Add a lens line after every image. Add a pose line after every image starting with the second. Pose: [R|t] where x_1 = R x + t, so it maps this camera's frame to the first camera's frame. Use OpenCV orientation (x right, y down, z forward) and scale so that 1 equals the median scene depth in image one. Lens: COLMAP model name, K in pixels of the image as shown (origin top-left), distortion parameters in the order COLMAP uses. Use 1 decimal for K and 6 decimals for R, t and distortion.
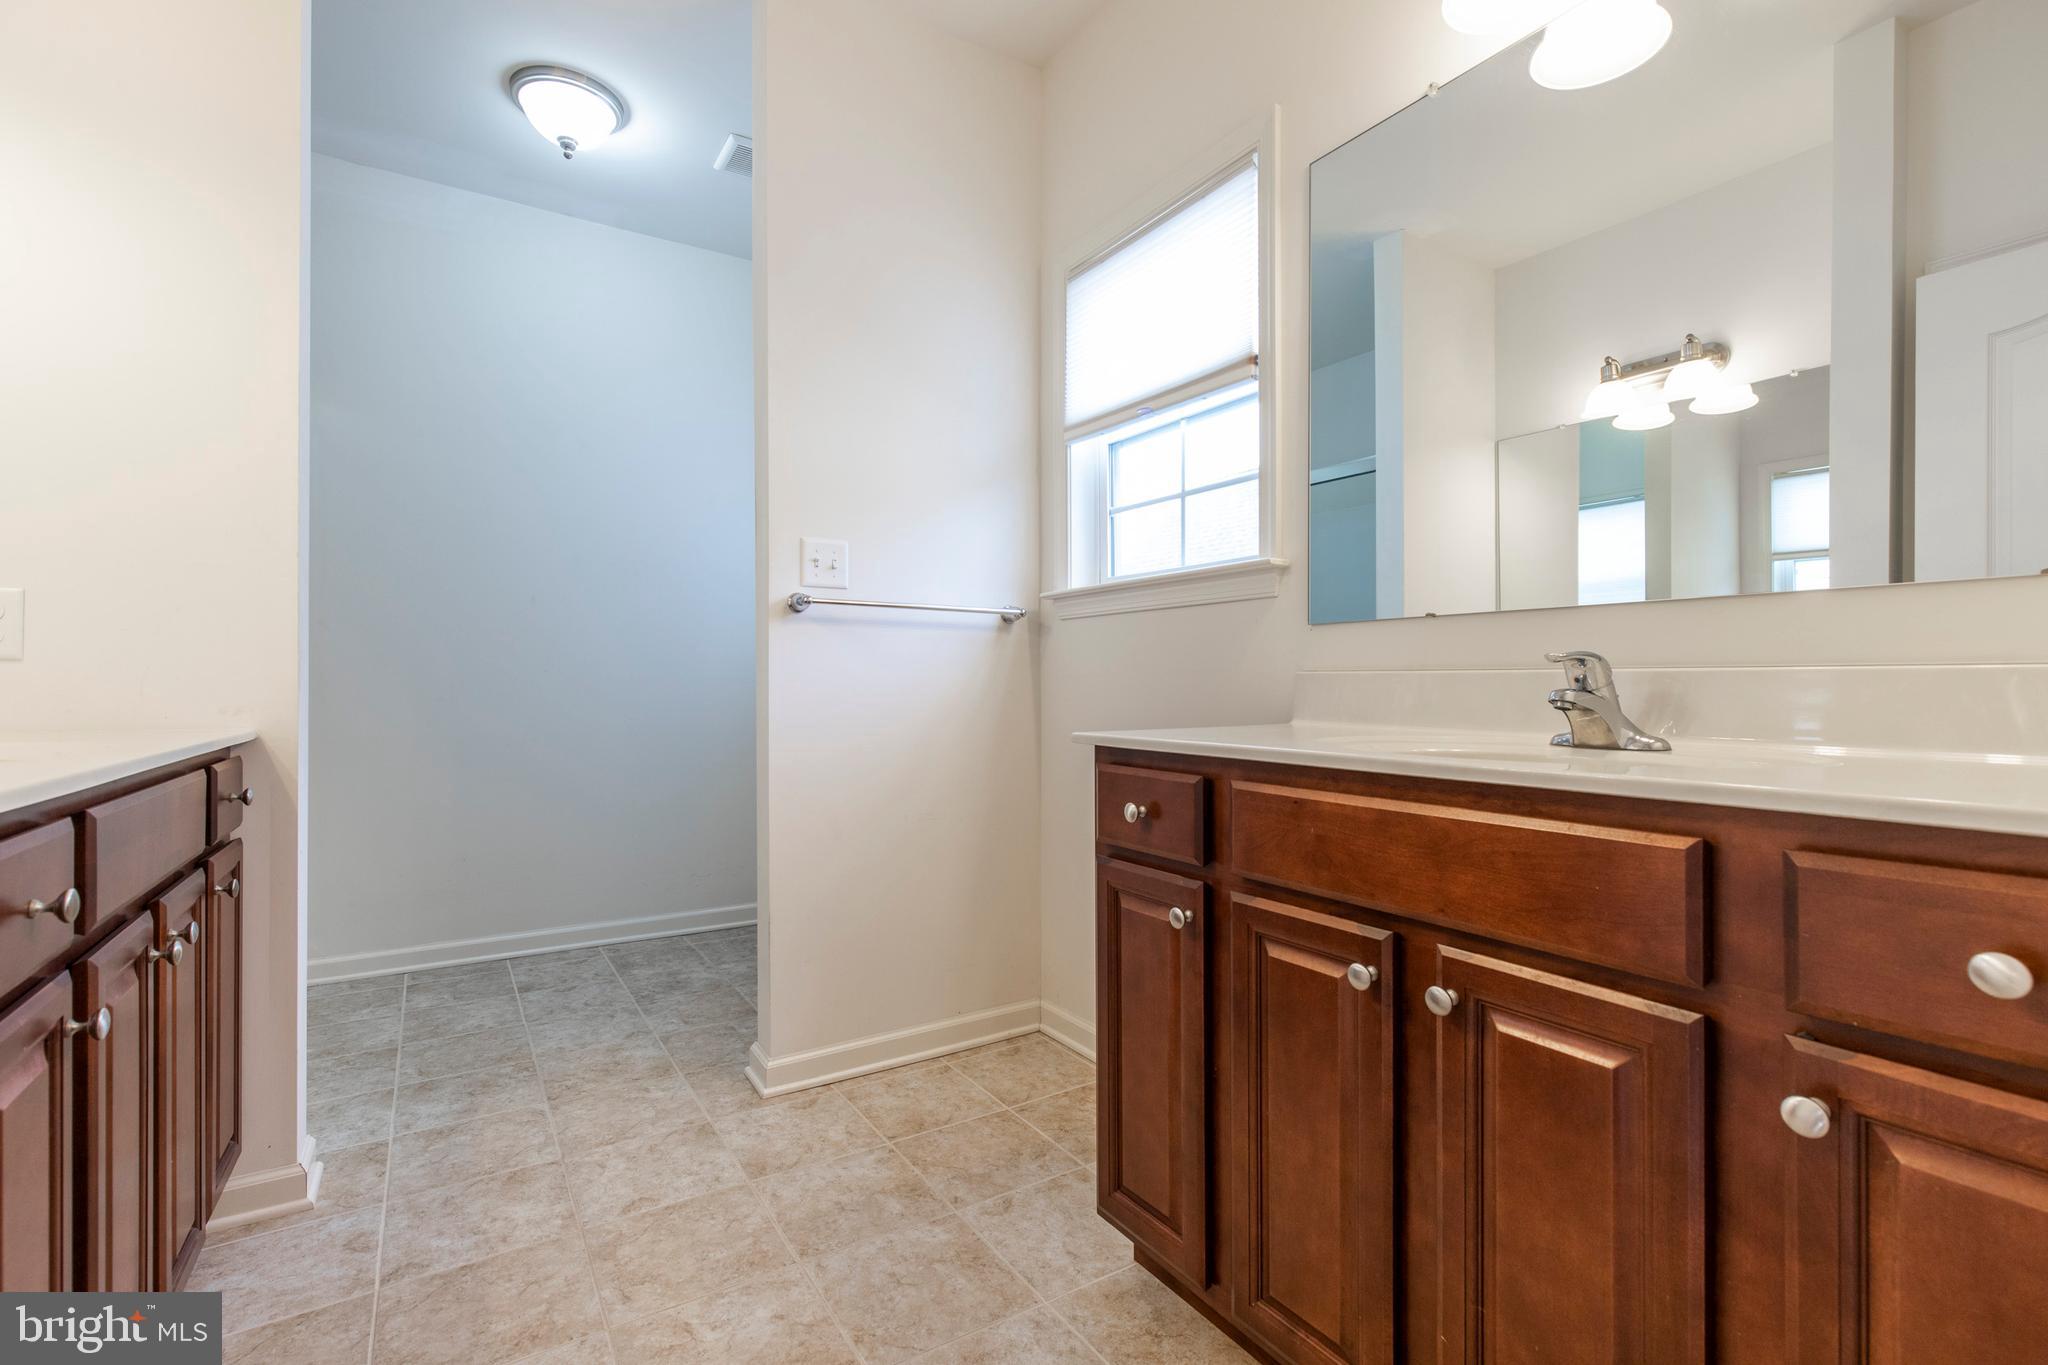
lens RADIAL K [[929.5, 0, 1030.3], [0, 929.5, 691.5], [0, 0, 1]] dist [0.003237, 0.001096]
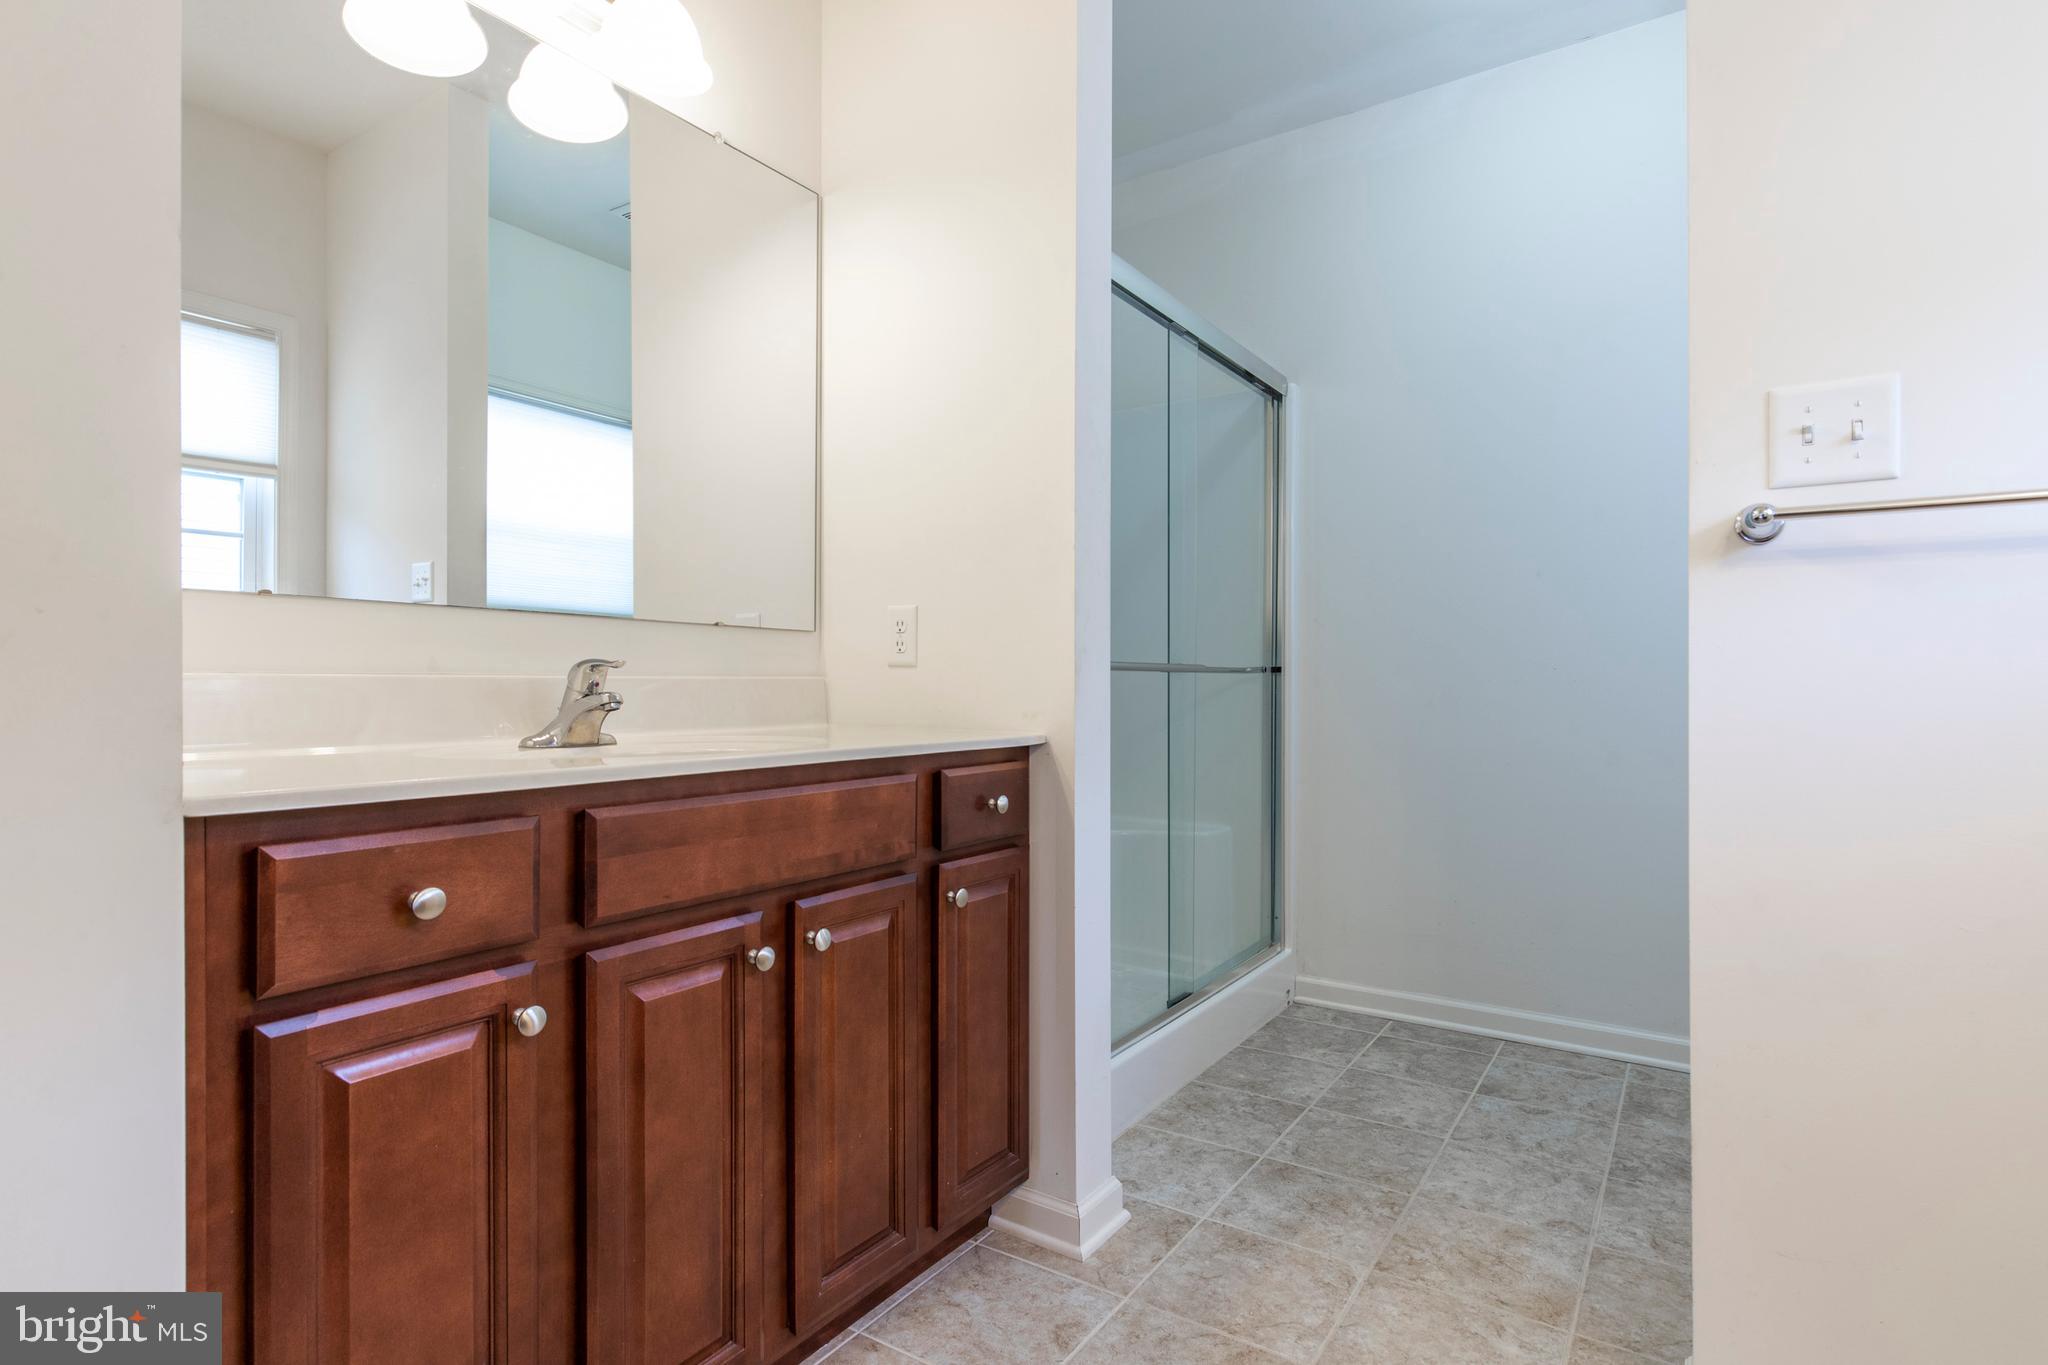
lens RADIAL K [[1026.2, 0, 1024.0], [0, 1026.2, 682.5], [0, 0, 1]] dist [0.001029, -0.000236]
pose [[0.386097, -0.004046, -0.922449, 0.099407], [-0.004712, 0.999969, -0.006359, -0.004357], [0.922446, 0.006802, 0.386066, 0.401330]]
